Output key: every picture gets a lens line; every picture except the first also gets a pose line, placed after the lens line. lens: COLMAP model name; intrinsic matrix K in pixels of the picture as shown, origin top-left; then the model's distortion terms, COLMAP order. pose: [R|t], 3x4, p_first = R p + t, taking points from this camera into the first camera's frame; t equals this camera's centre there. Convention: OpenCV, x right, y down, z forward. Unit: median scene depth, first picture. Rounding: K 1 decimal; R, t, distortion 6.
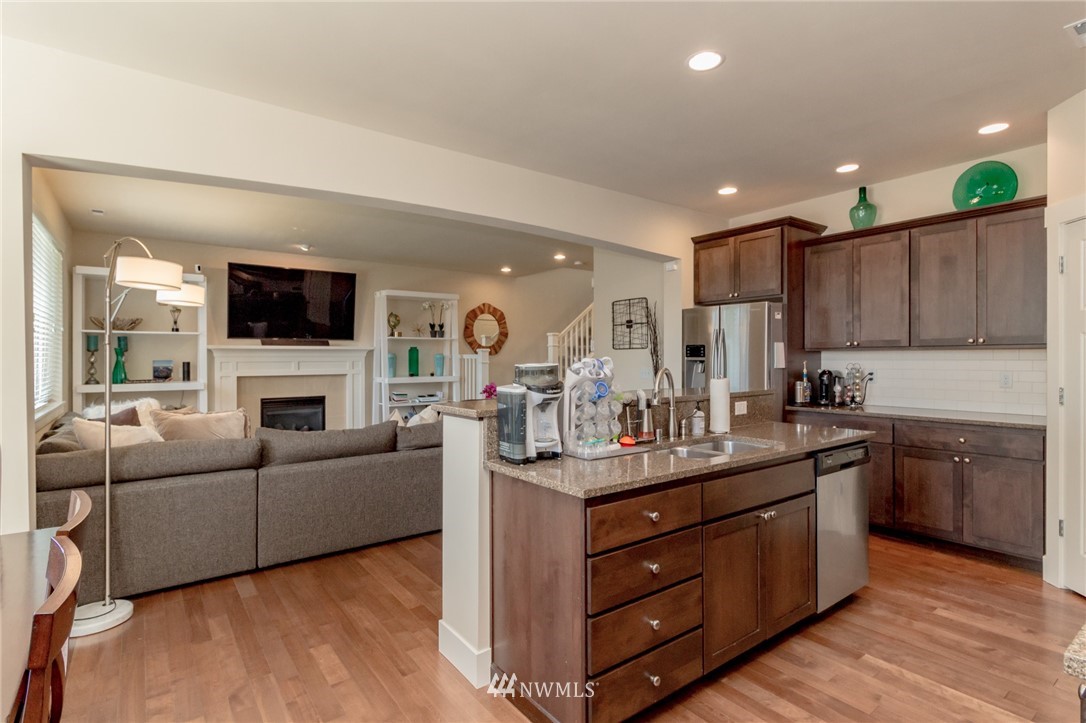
lens RADIAL K [[531.2, 0, 540.6], [0, 531.2, 366.4], [0, 0, 1]] dist [0.003351, 0.000446]
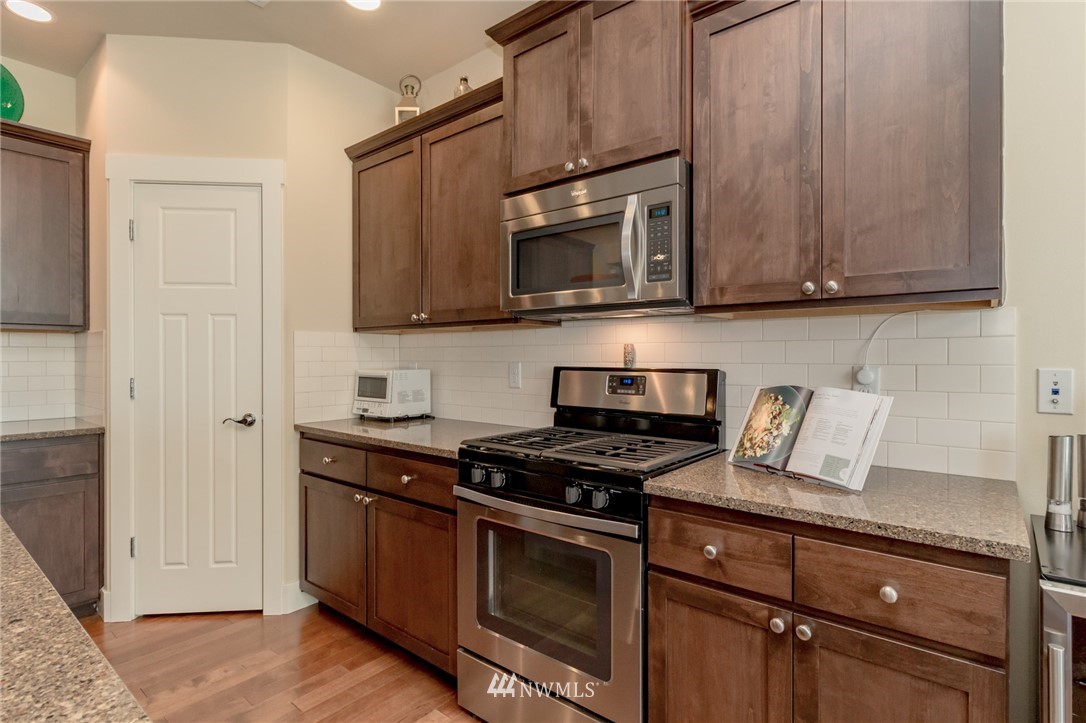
lens RADIAL K [[531.2, 0, 537.8], [0, 531.2, 359.9], [0, 0, 1]] dist [0.003351, 0.000446]
pose [[-0.229134, -0.001315, 0.973394, 0.012542], [0.017539, 0.999831, 0.005480, 0.009238], [-0.973237, 0.018328, -0.229072, 0.295503]]
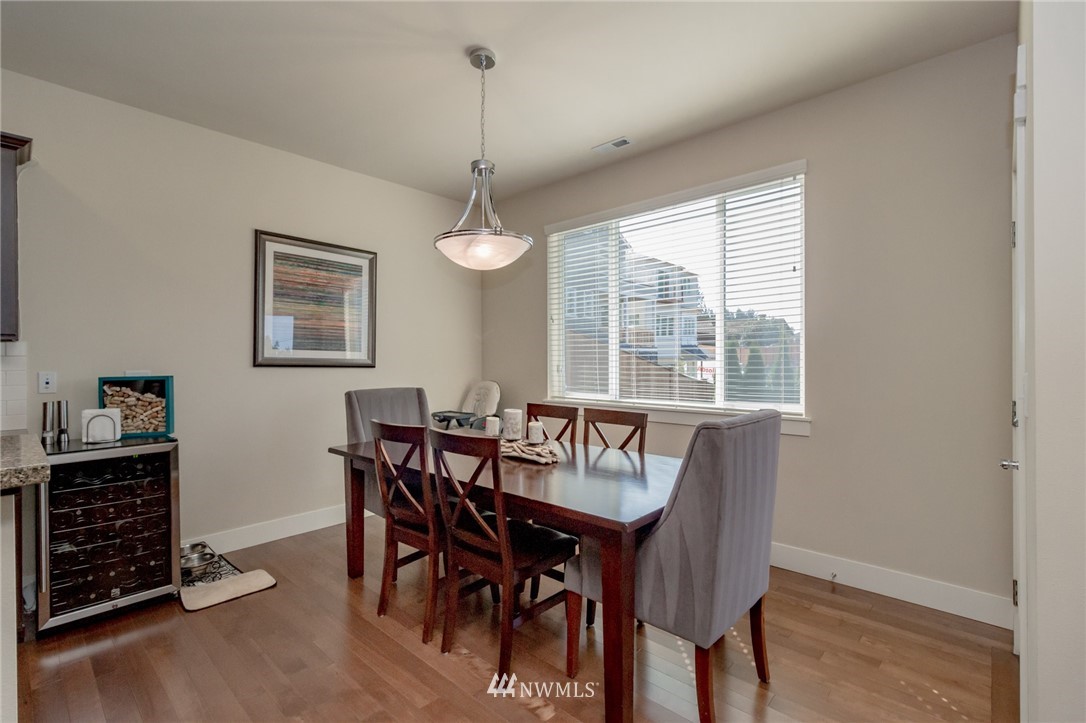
lens RADIAL K [[496.5, 0, 553.2], [0, 496.5, 362.2], [0, 0, 1]] dist [0.015622, -0.002890]
pose [[-0.981556, 0.006337, -0.191072, -0.184181], [0.003040, 0.999841, 0.017544, 0.002374], [0.191153, 0.016640, -0.981419, 0.568948]]
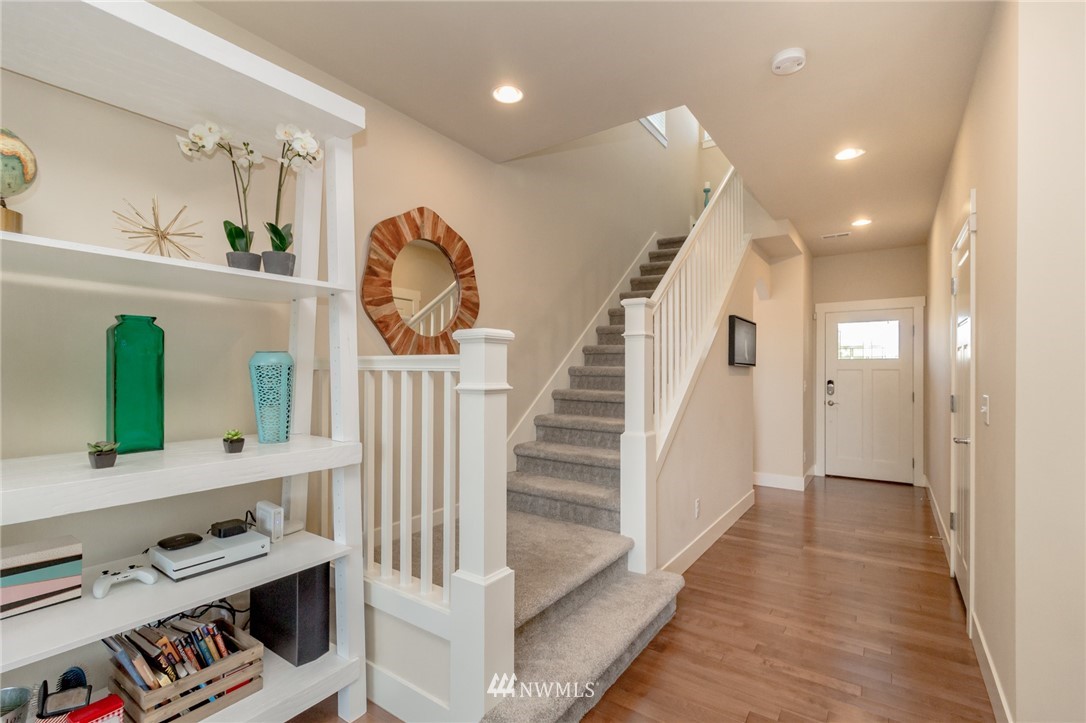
lens RADIAL K [[496.5, 0, 550.7], [0, 496.5, 375.3], [0, 0, 1]] dist [0.015622, -0.002890]
pose [[0.950359, 0.003046, 0.311139, -0.198235], [0.000898, 0.999921, -0.012534, -0.012210], [-0.311153, 0.012191, 0.950282, 1.052288]]
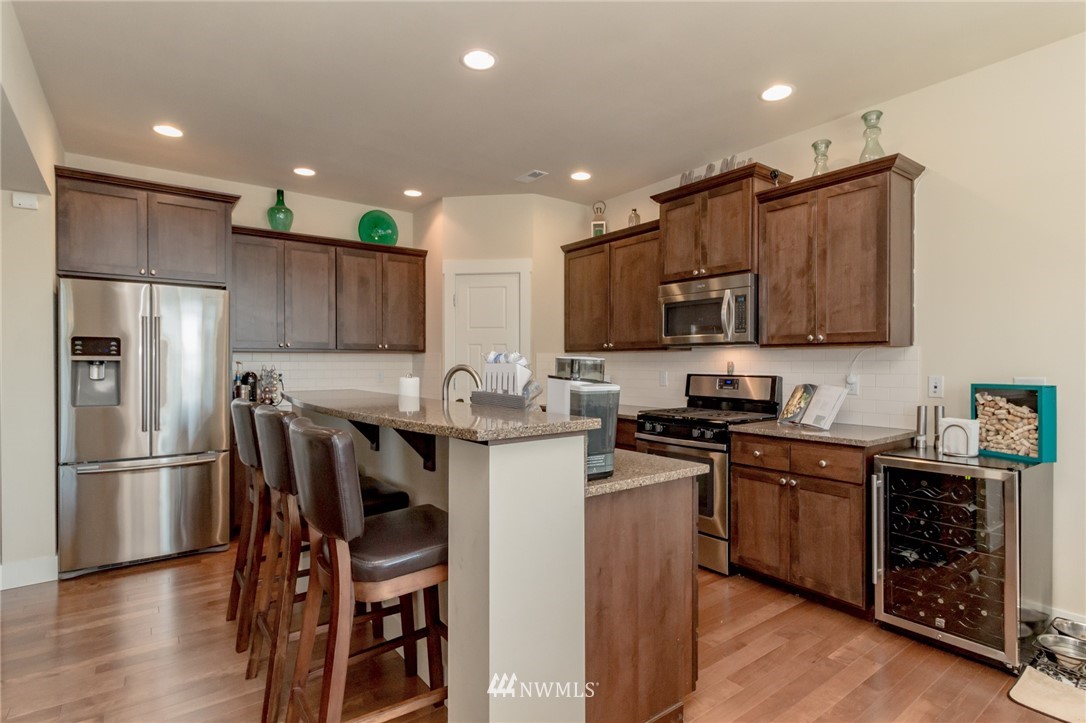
lens RADIAL K [[531.2, 0, 542.0], [0, 531.2, 367.6], [0, 0, 1]] dist [0.003351, 0.000446]
pose [[-0.000326, -0.003643, 0.999993, -0.305400], [0.015408, 0.999875, 0.003648, 0.002742], [-0.999881, 0.015409, -0.000270, 0.384139]]
